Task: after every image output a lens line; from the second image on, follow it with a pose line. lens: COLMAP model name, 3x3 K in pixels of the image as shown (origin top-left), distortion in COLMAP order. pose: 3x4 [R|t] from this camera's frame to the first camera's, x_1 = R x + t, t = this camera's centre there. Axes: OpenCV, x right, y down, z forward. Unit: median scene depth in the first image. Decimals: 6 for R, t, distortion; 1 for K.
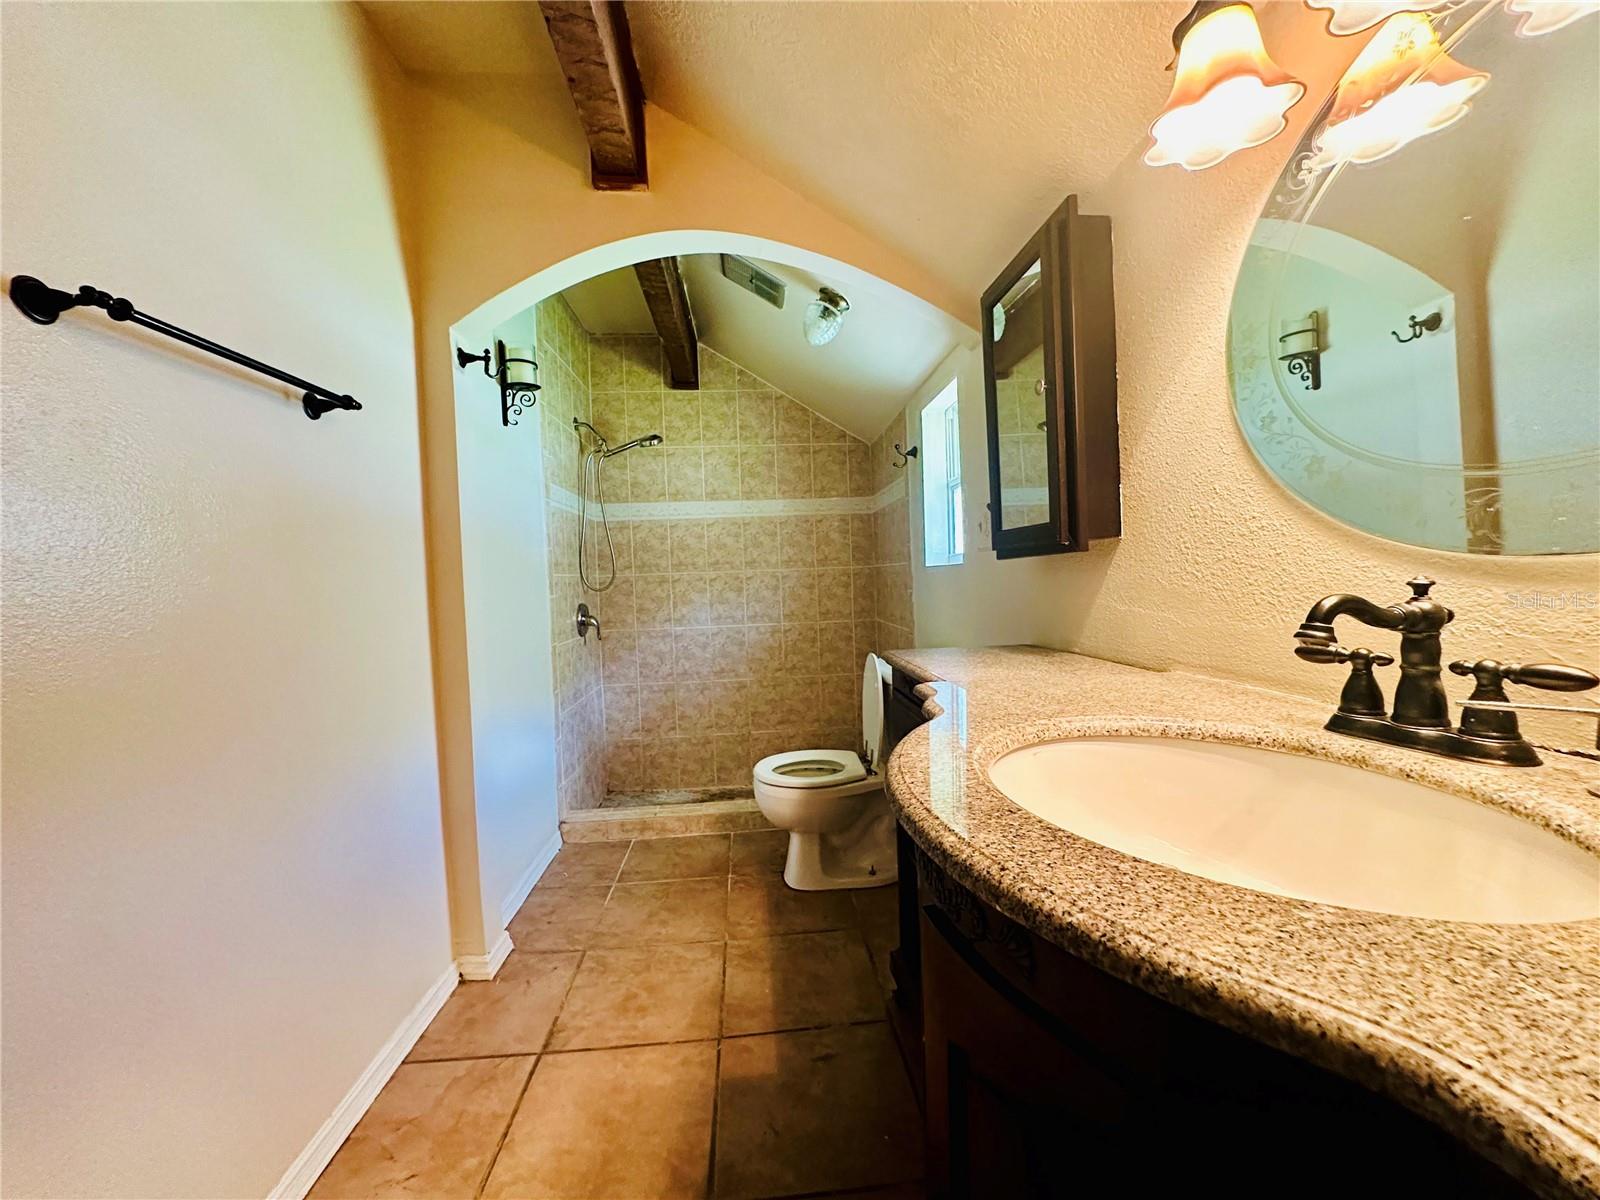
lens RADIAL K [[642.1, 0, 798.8], [0, 642.1, 599.0], [0, 0, 1]] dist [-0.003863, 0.001037]
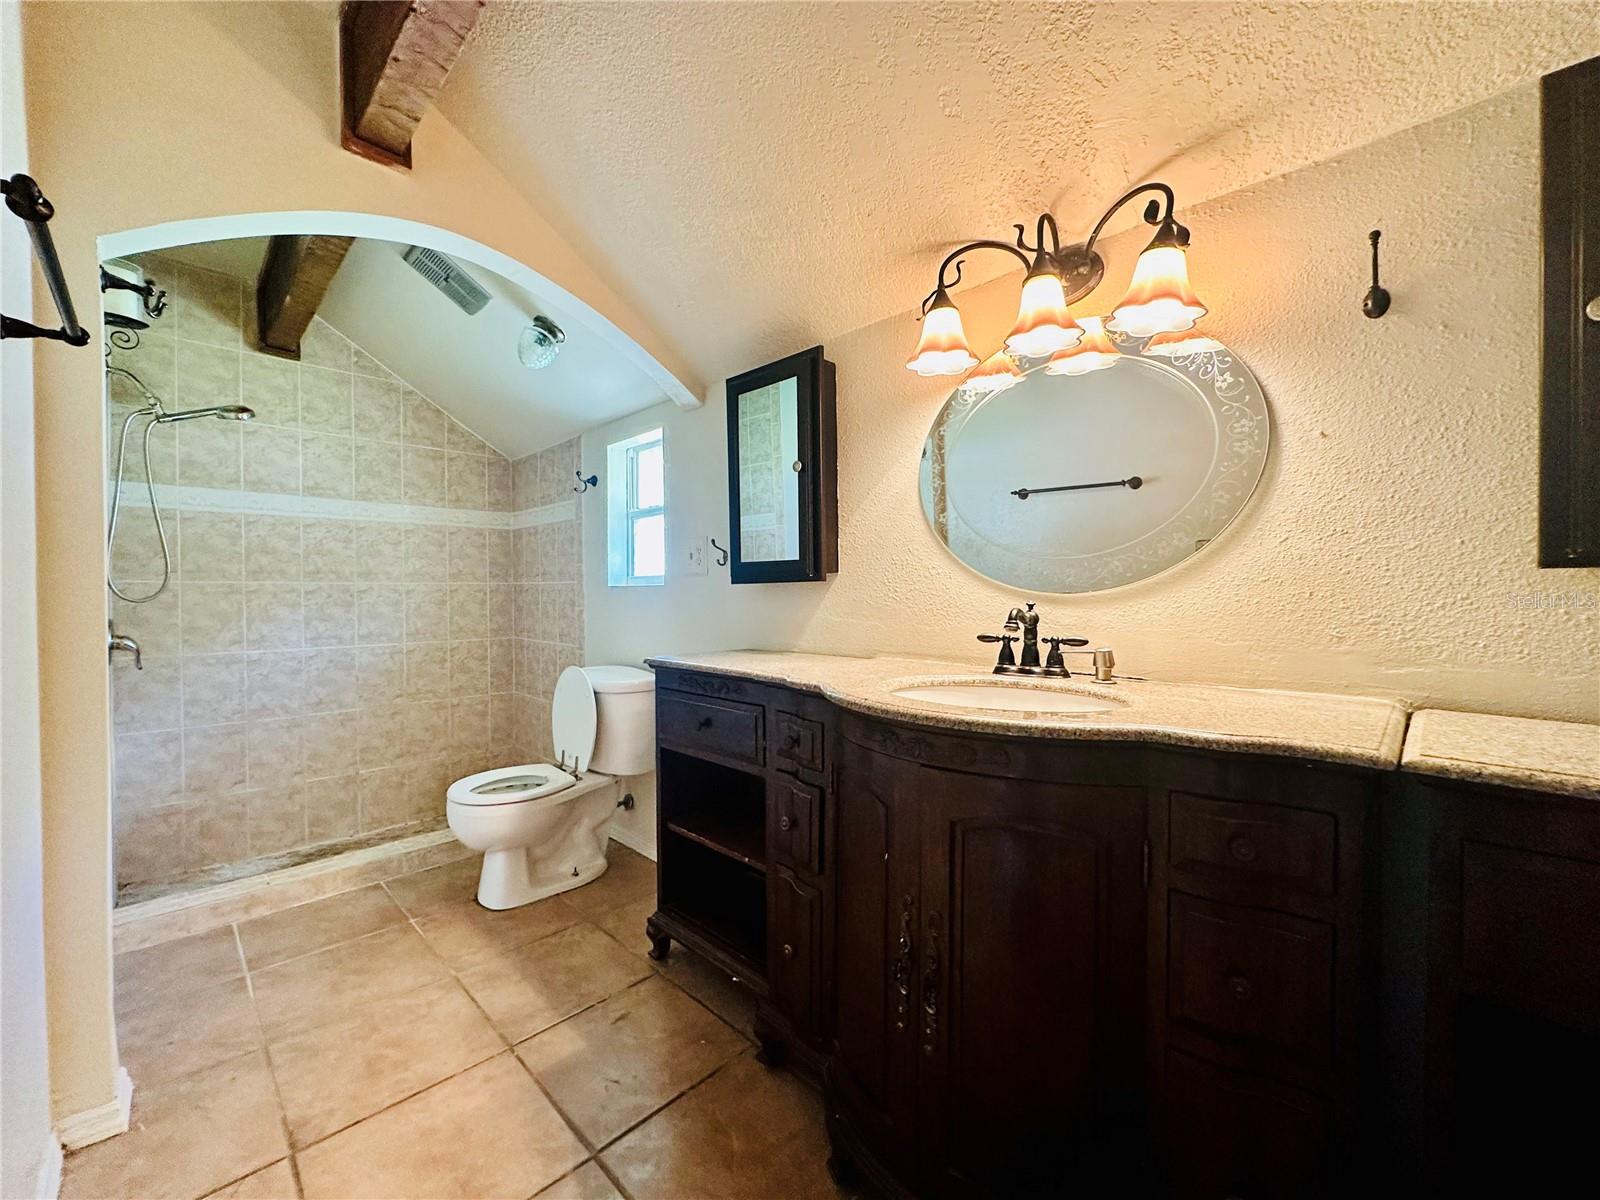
lens RADIAL K [[642.1, 0, 797.4], [0, 642.1, 598.2], [0, 0, 1]] dist [-0.003863, 0.001037]
pose [[0.759467, 0.025826, 0.650033, -0.261037], [-0.002300, 0.999312, -0.037015, 0.009469], [-0.650542, 0.026617, 0.759004, -0.043205]]
